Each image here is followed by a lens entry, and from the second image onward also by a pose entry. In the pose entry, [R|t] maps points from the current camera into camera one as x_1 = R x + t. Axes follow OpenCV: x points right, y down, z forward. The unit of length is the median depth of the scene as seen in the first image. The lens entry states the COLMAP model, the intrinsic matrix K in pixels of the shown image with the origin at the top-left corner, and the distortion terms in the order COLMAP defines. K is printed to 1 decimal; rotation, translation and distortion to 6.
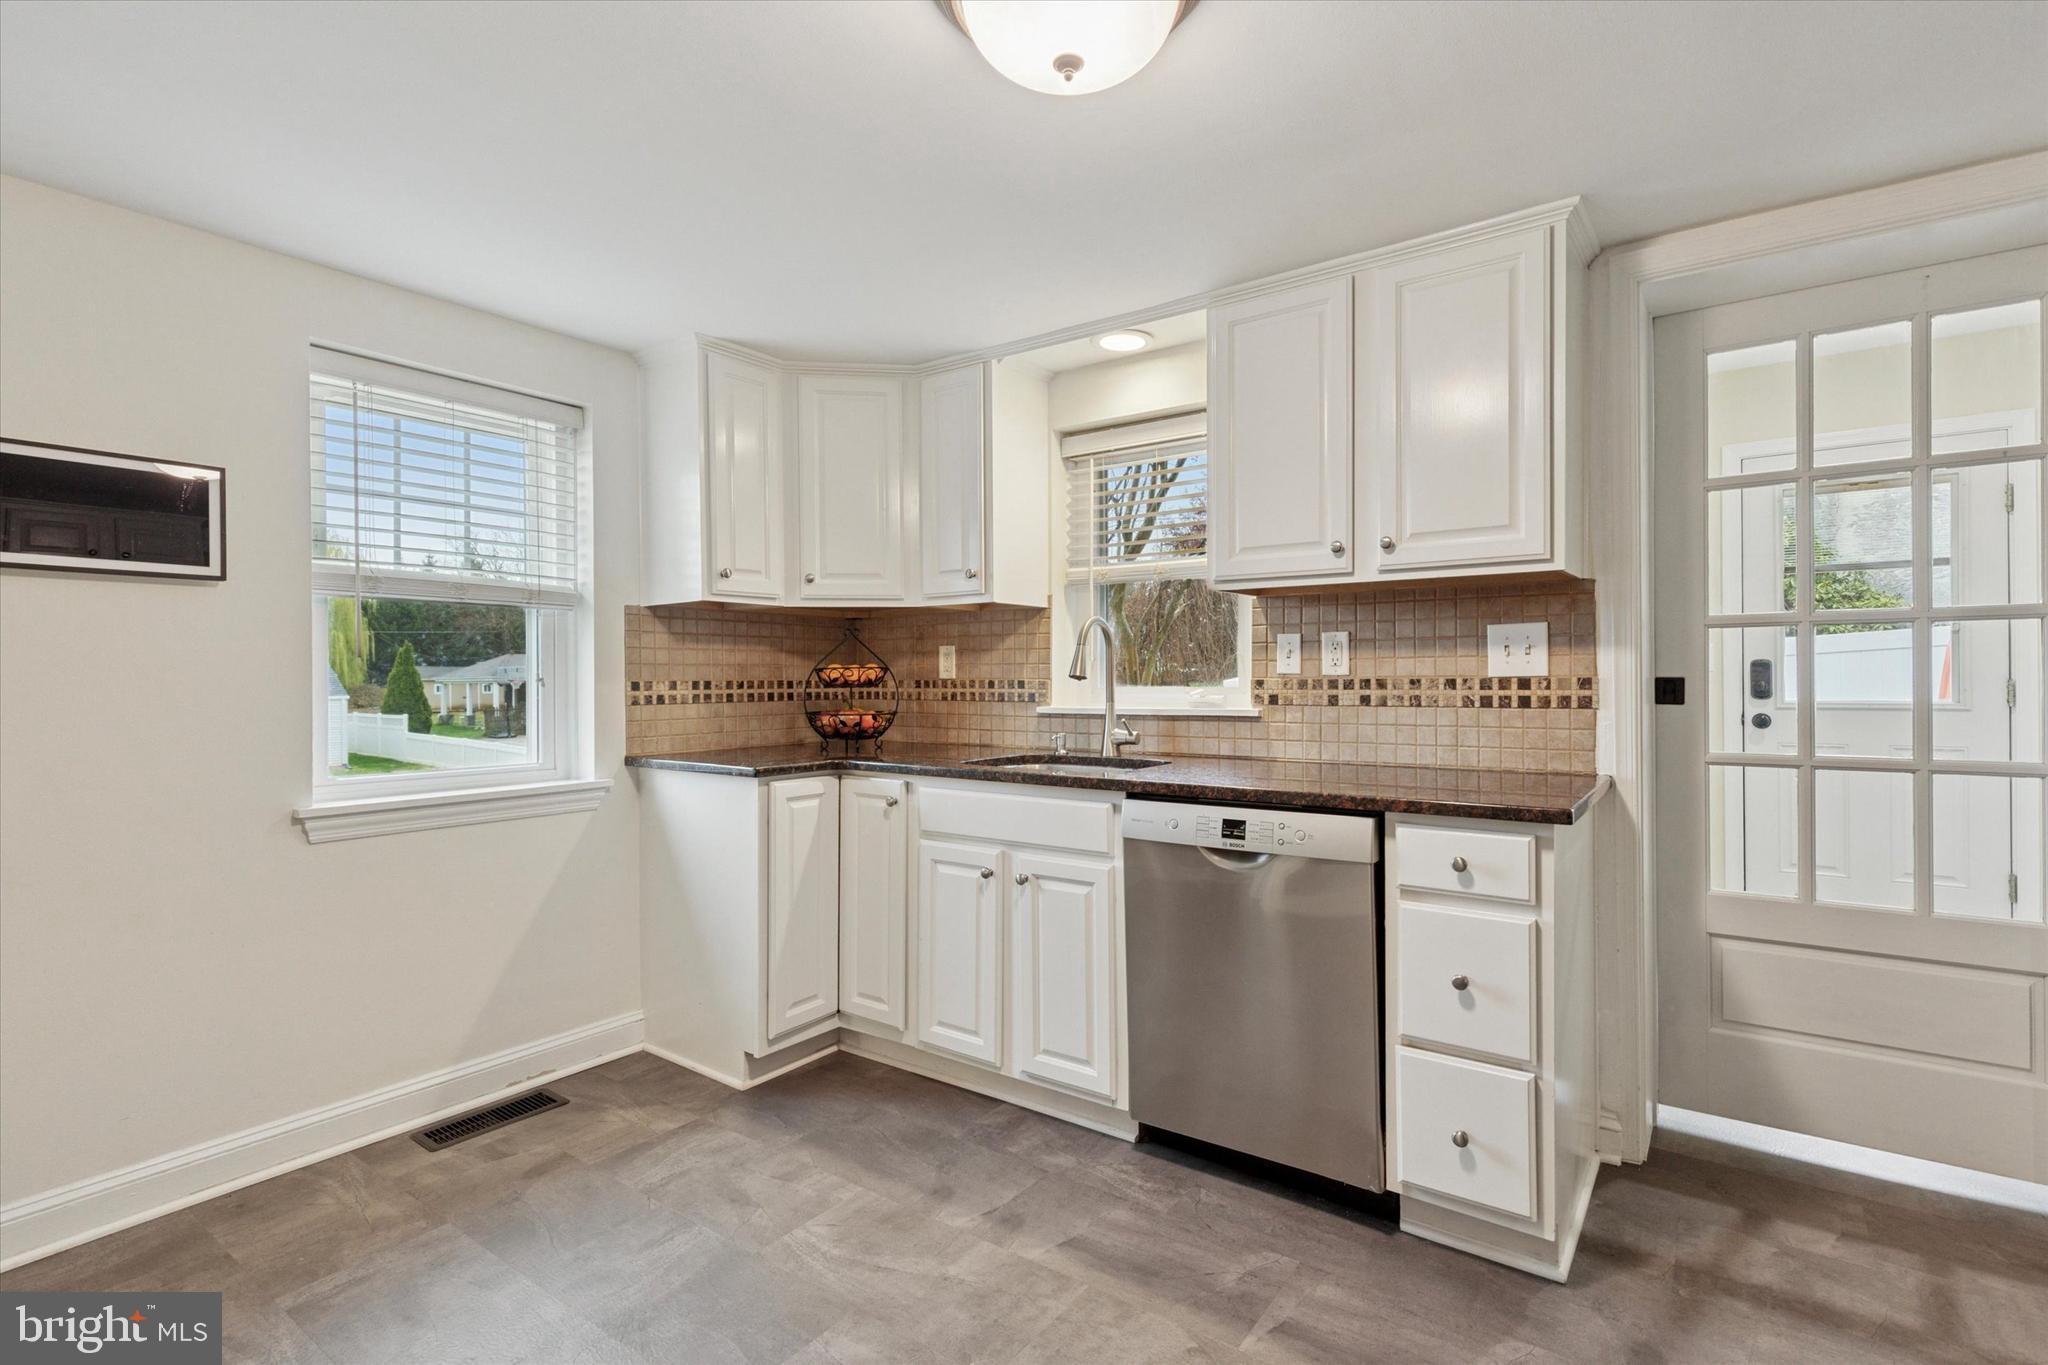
lens RADIAL K [[973.7, 0, 1024.0], [0, 973.7, 682.5], [0, 0, 1]] dist [0.000881, 0.000179]
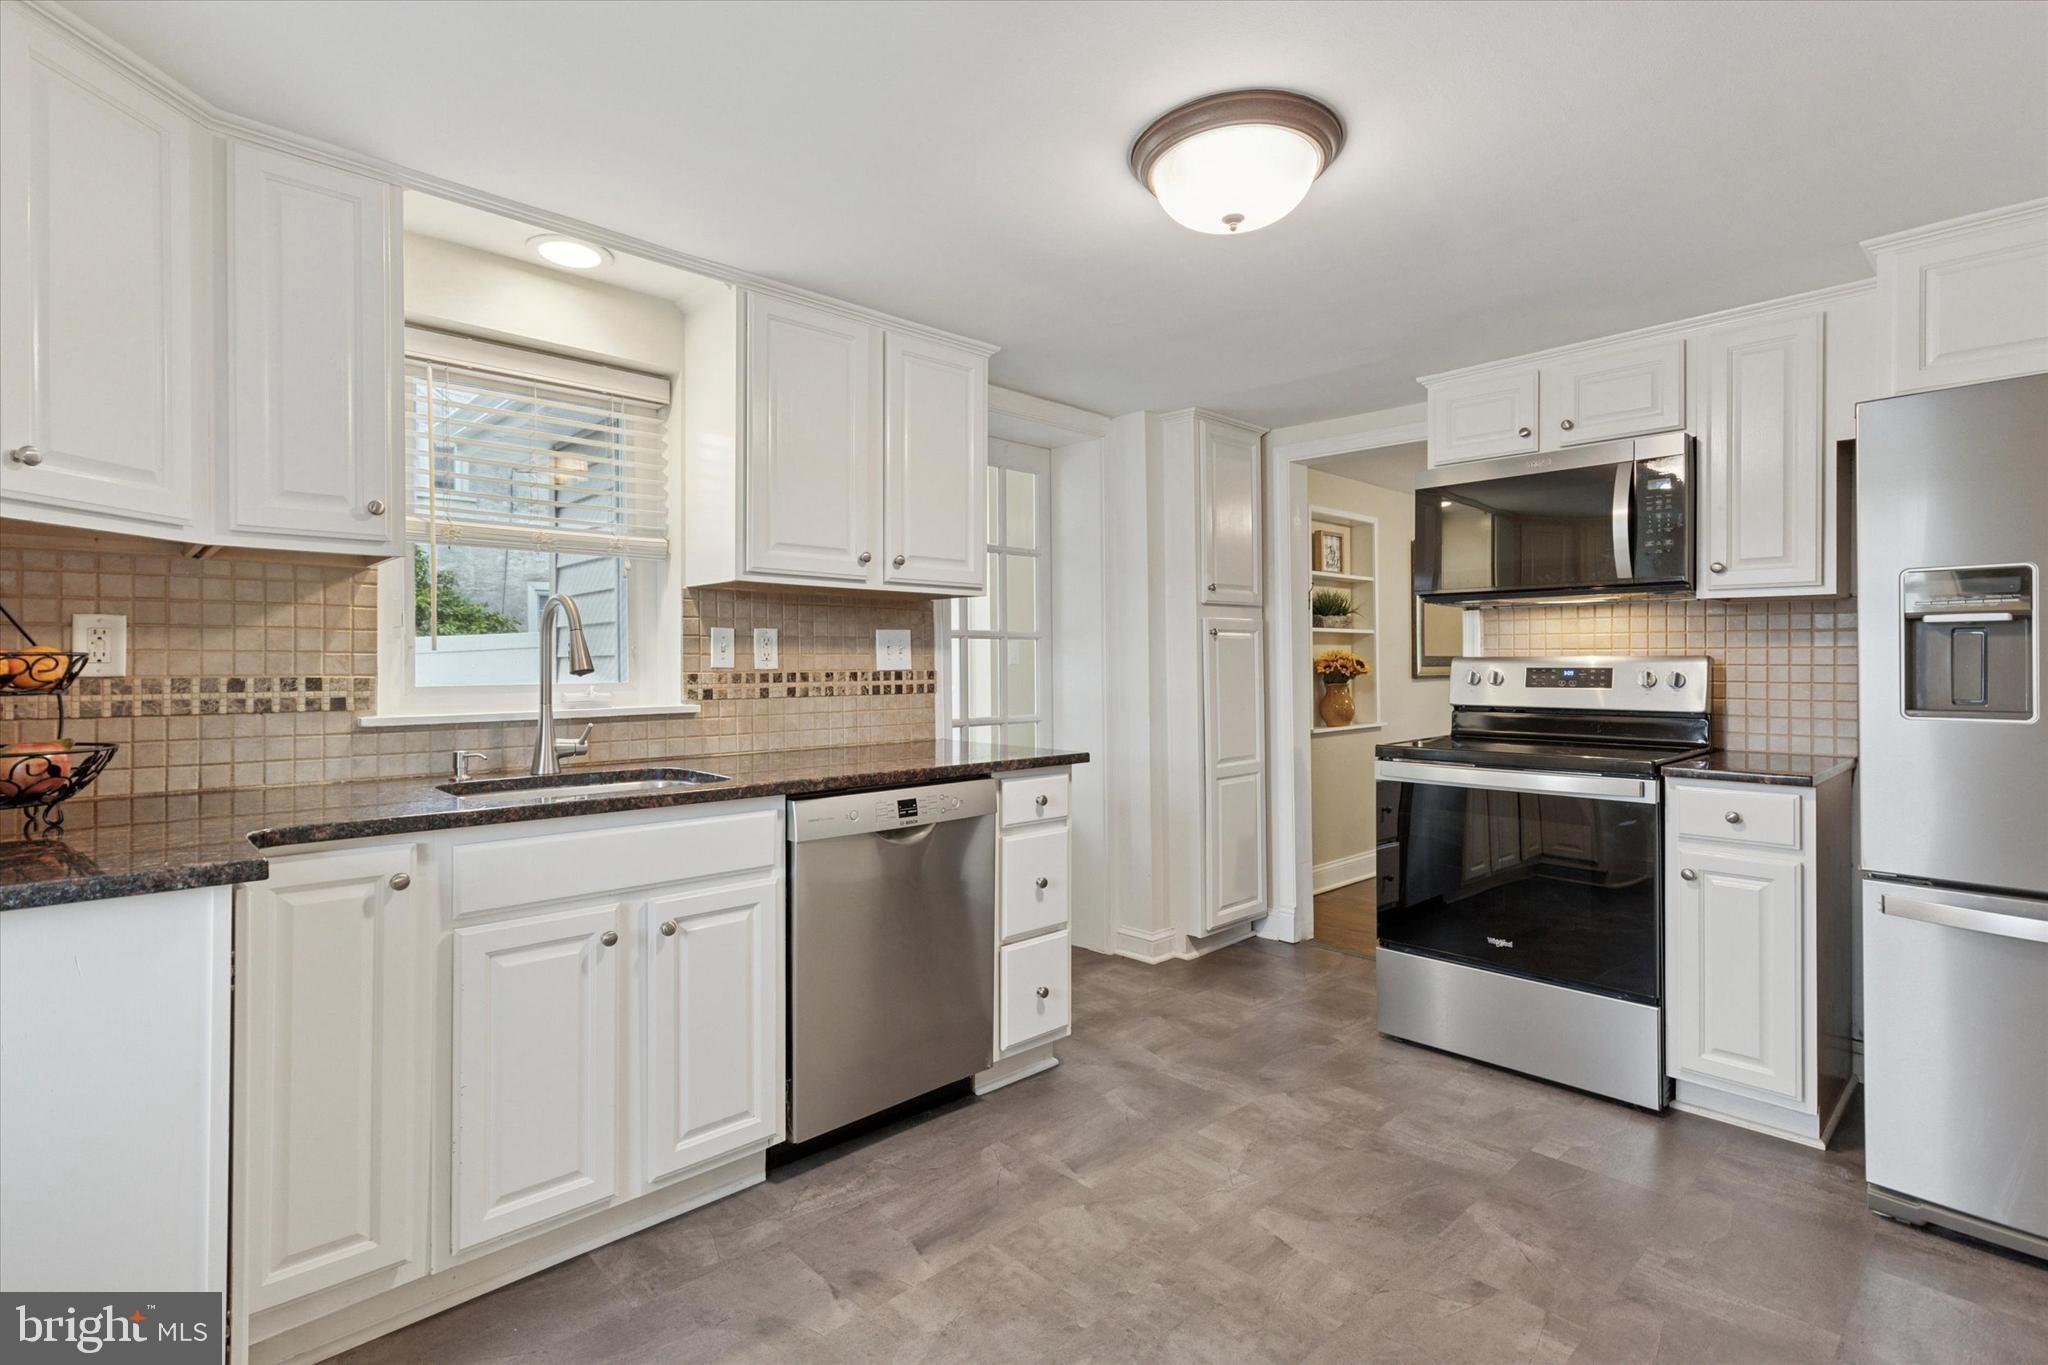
lens RADIAL K [[971.1, 0, 1052.2], [0, 971.1, 659.9], [0, 0, 1]] dist [0.001649, 0.000294]
pose [[0.167373, 0.010417, 0.985839, -0.703024], [0.009601, 0.999880, -0.012195, -0.001911], [-0.985847, 0.011506, 0.167253, 0.543445]]
